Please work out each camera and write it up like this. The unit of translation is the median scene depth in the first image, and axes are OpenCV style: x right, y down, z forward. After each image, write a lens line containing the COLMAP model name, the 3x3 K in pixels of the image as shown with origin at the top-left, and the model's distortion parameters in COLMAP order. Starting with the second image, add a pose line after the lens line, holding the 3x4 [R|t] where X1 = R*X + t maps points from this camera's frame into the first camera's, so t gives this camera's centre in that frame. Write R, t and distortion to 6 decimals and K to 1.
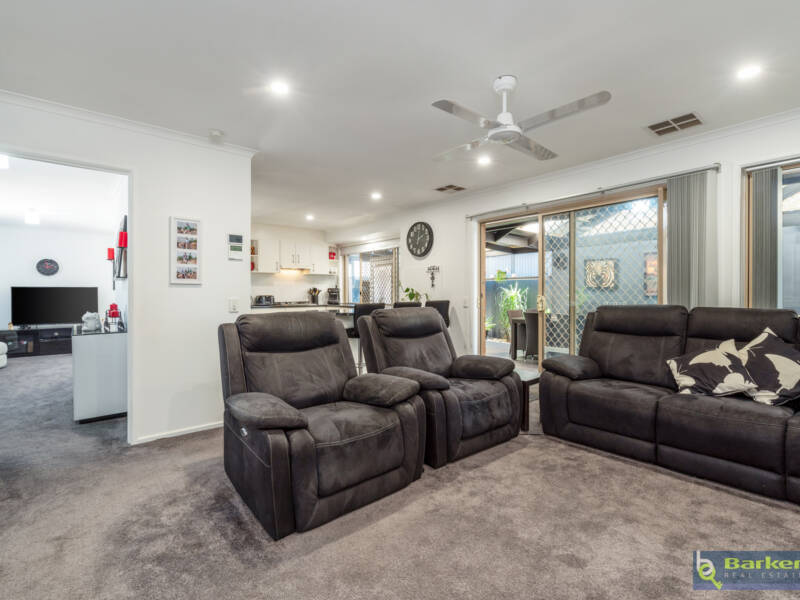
lens RADIAL K [[385.2, 0, 398.4], [0, 385.2, 299.9], [0, 0, 1]] dist [-0.002879, -0.000253]
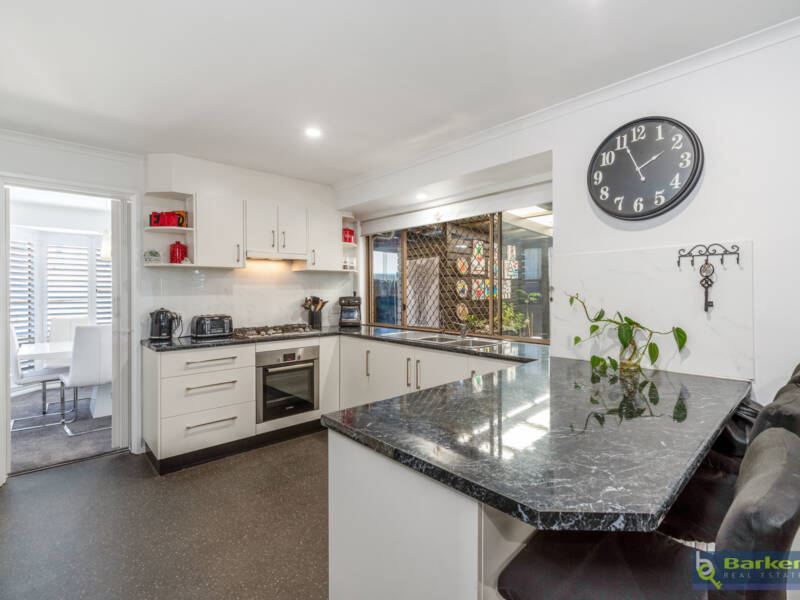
lens RADIAL K [[385.2, 0, 399.8], [0, 385.2, 293.6], [0, 0, 1]] dist [-0.002879, -0.000253]
pose [[0.998943, -0.001805, 0.045932, -0.131412], [0.002153, 0.999969, -0.007531, -0.032281], [-0.045917, 0.007622, 0.998916, 0.494593]]
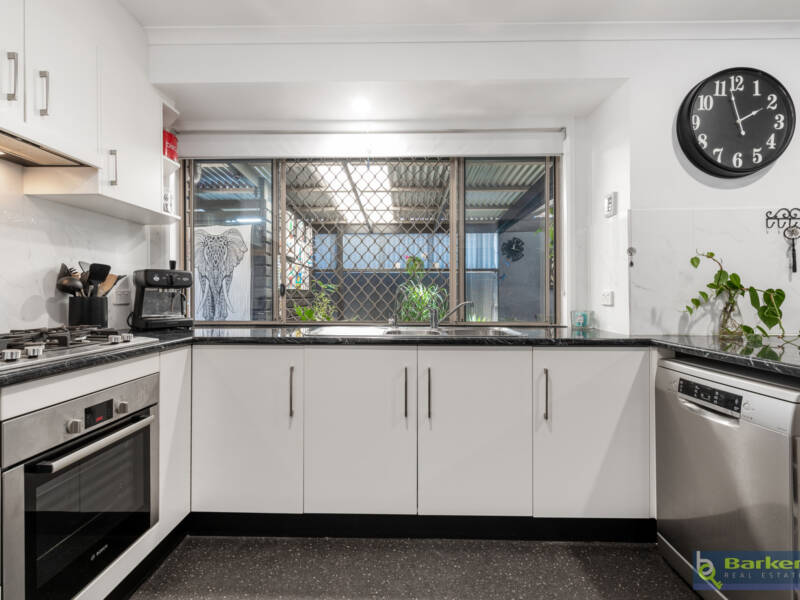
lens RADIAL K [[385.2, 0, 399.7], [0, 385.2, 294.6], [0, 0, 1]] dist [-0.002879, -0.000253]
pose [[0.660037, 0.003731, 0.751224, -0.276779], [0.010140, 0.999852, -0.013876, -0.008562], [-0.751165, 0.016776, 0.659902, 0.744148]]
